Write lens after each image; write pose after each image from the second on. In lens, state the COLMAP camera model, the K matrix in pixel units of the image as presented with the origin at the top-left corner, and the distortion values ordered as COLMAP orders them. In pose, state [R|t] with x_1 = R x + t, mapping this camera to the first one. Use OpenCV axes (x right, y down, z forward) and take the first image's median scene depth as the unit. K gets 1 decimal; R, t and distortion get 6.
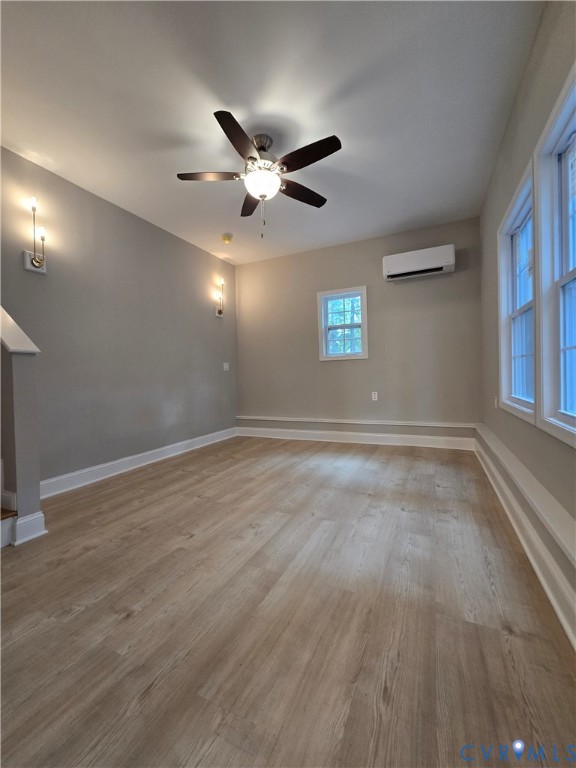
lens RADIAL K [[313.6, 0, 293.1], [0, 313.6, 381.8], [0, 0, 1]] dist [-0.001703, 0.000025]
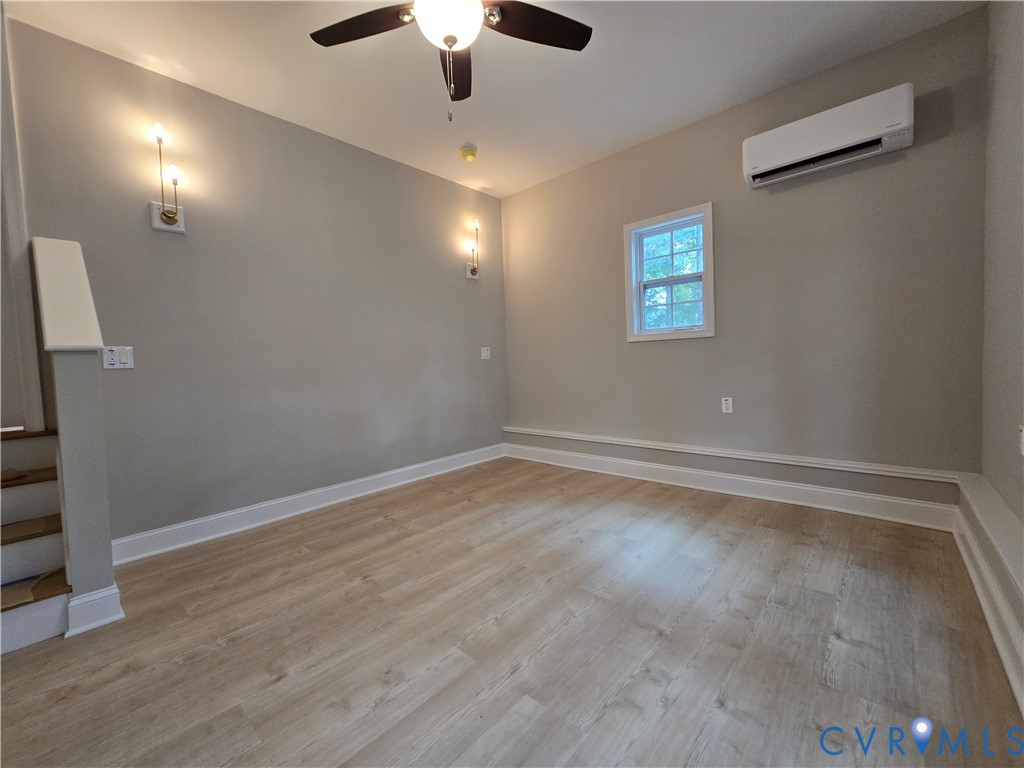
lens RADIAL K [[418.1, 0, 509.2], [0, 418.1, 379.6], [0, 0, 1]] dist [-0.001703, 0.000025]
pose [[0.951182, 0.006338, -0.308564, 0.178878], [0.003822, 0.999471, 0.032311, -0.034890], [0.308606, -0.031913, 0.950655, 0.278944]]
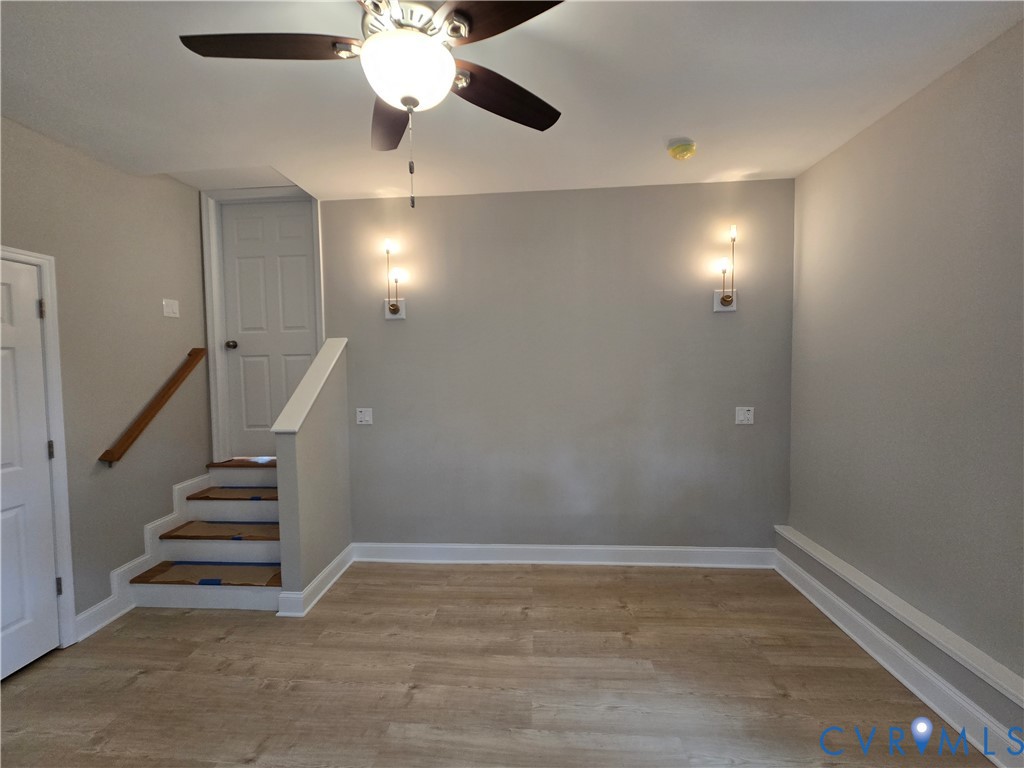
lens RADIAL K [[418.1, 0, 509.2], [0, 418.1, 379.6], [0, 0, 1]] dist [-0.001703, 0.000025]
pose [[0.351112, 0.068575, -0.933819, 0.385689], [-0.015395, 0.997602, 0.067471, -0.225171], [0.936207, -0.009314, 0.351326, 0.756550]]
